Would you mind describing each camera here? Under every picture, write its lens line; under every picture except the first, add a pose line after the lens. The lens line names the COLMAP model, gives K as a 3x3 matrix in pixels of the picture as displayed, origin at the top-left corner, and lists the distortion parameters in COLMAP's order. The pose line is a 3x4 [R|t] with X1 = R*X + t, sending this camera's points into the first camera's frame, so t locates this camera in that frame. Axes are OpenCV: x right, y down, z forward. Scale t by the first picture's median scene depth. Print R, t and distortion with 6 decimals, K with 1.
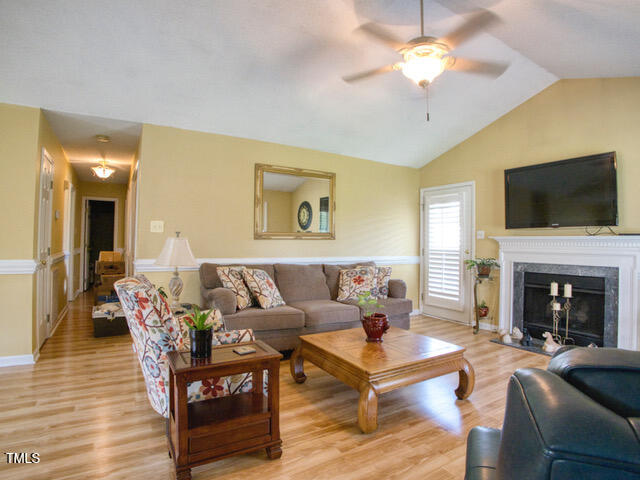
lens RADIAL K [[352.9, 0, 324.8], [0, 352.9, 236.9], [0, 0, 1]] dist [-0.083466, 0.002863]
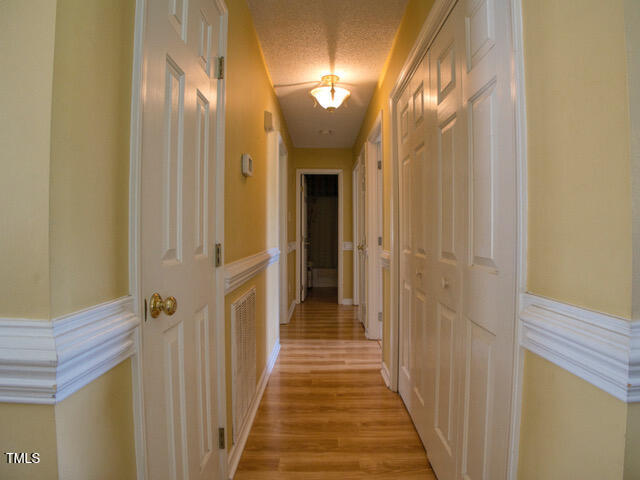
lens RADIAL K [[352.9, 0, 324.8], [0, 352.9, 236.9], [0, 0, 1]] dist [-0.083466, 0.002863]
pose [[0.856144, -0.013734, -0.516556, -0.434567], [0.025032, 0.999575, 0.014912, 0.018066], [0.516131, -0.025697, 0.856124, 0.596953]]
